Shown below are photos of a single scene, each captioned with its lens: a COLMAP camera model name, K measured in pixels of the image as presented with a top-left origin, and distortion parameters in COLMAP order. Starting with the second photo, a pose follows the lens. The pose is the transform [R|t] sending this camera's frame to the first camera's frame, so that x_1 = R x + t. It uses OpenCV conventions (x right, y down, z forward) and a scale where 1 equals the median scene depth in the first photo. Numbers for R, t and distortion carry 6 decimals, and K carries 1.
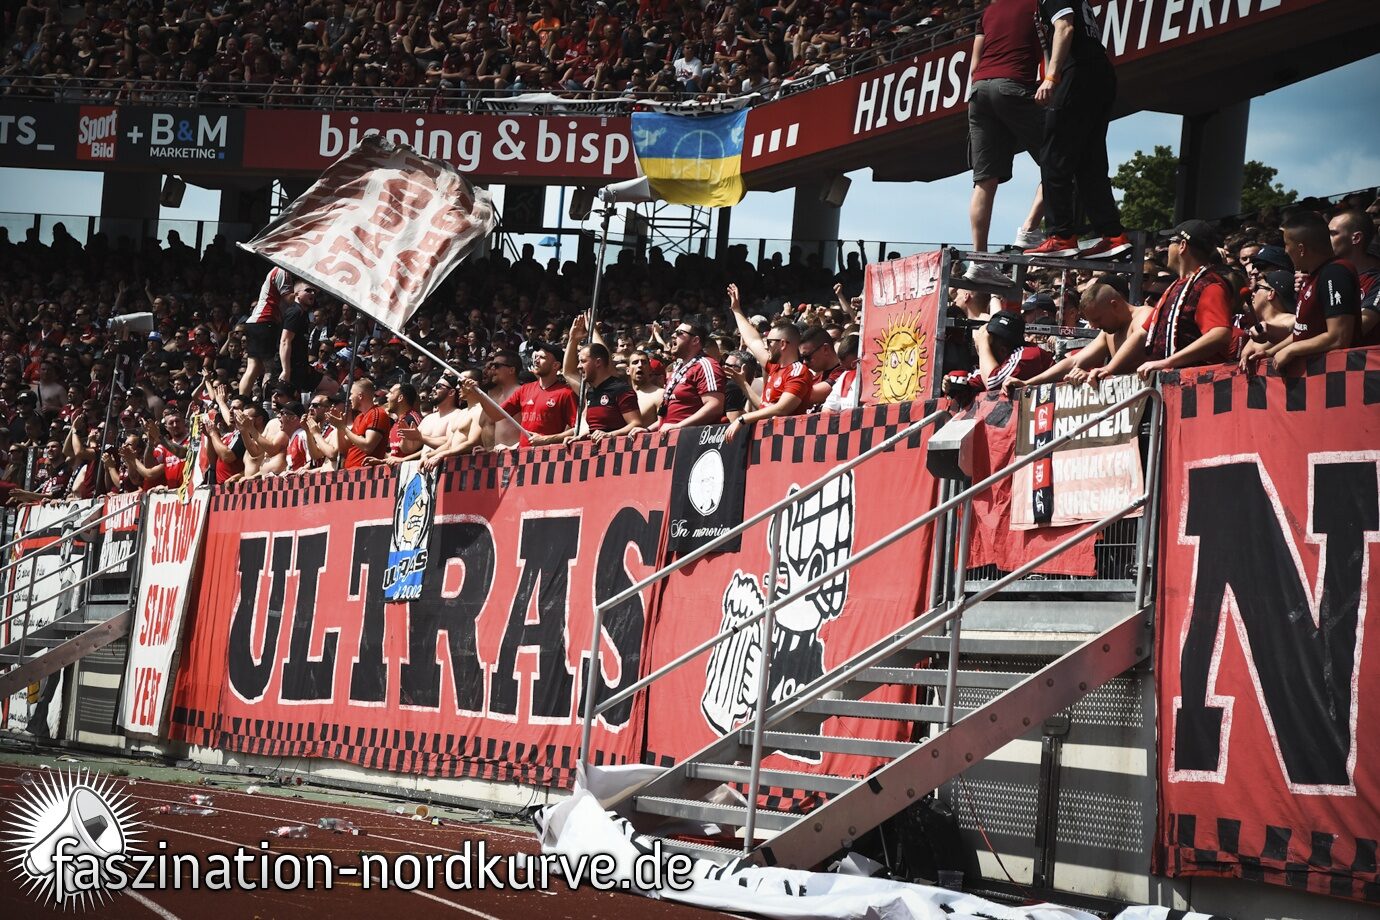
lens RADIAL K [[3351.5, 0, 690.0], [0, 3351.5, 460.0], [0, 0, 1]] dist [0.537093, 1.020690]
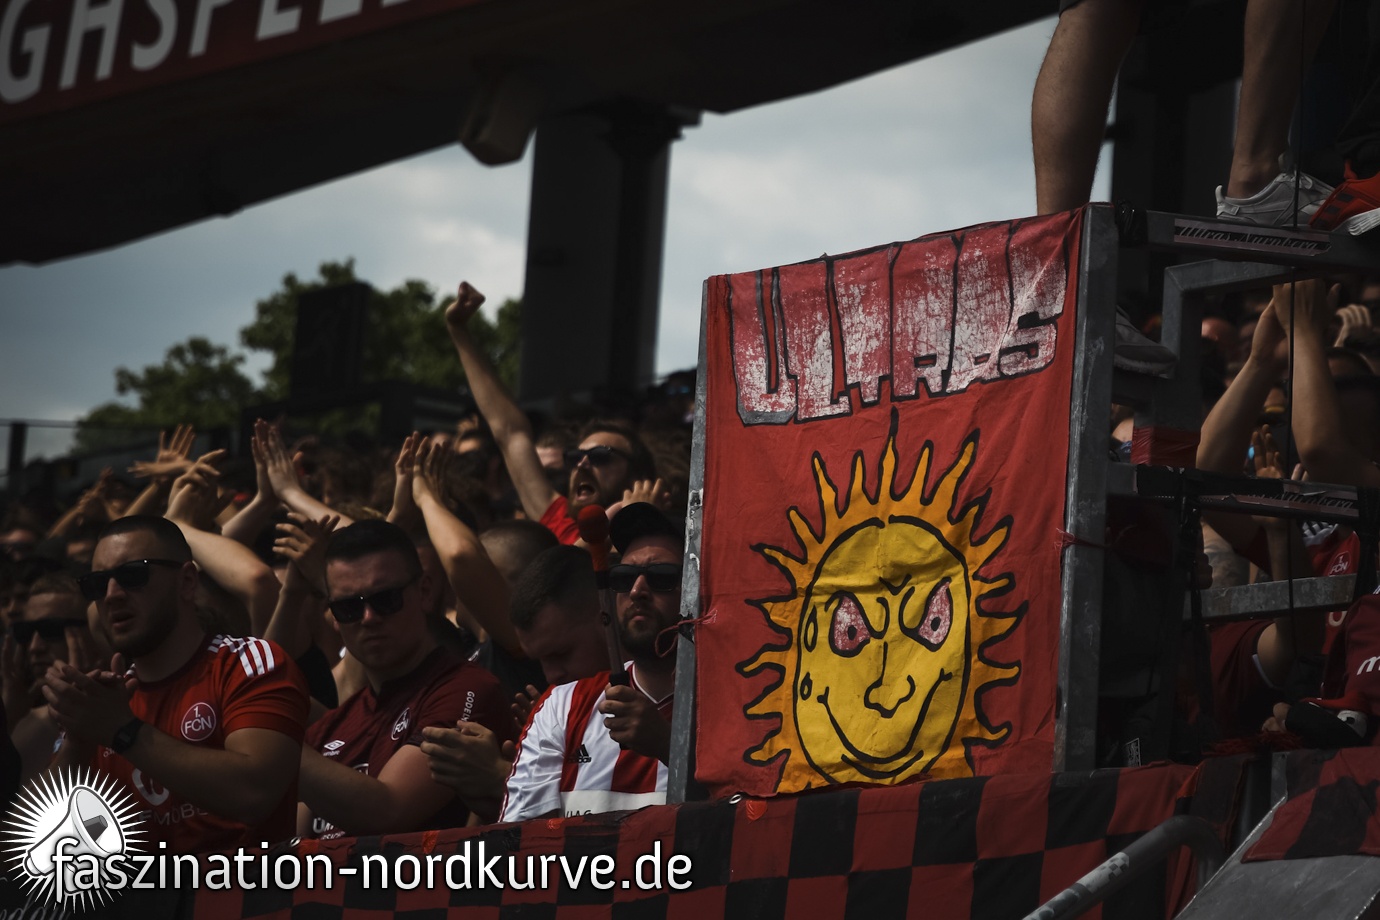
lens RADIAL K [[4431.3, 0, 690.0], [0, 4431.3, 460.0], [0, 0, 1]] dist [1.025247, -1.483000]
pose [[0.942163, 0.014143, 0.334855, -0.070128], [0.013621, 0.996668, -0.080418, -0.014472], [-0.334877, 0.080328, 0.938832, 0.670028]]
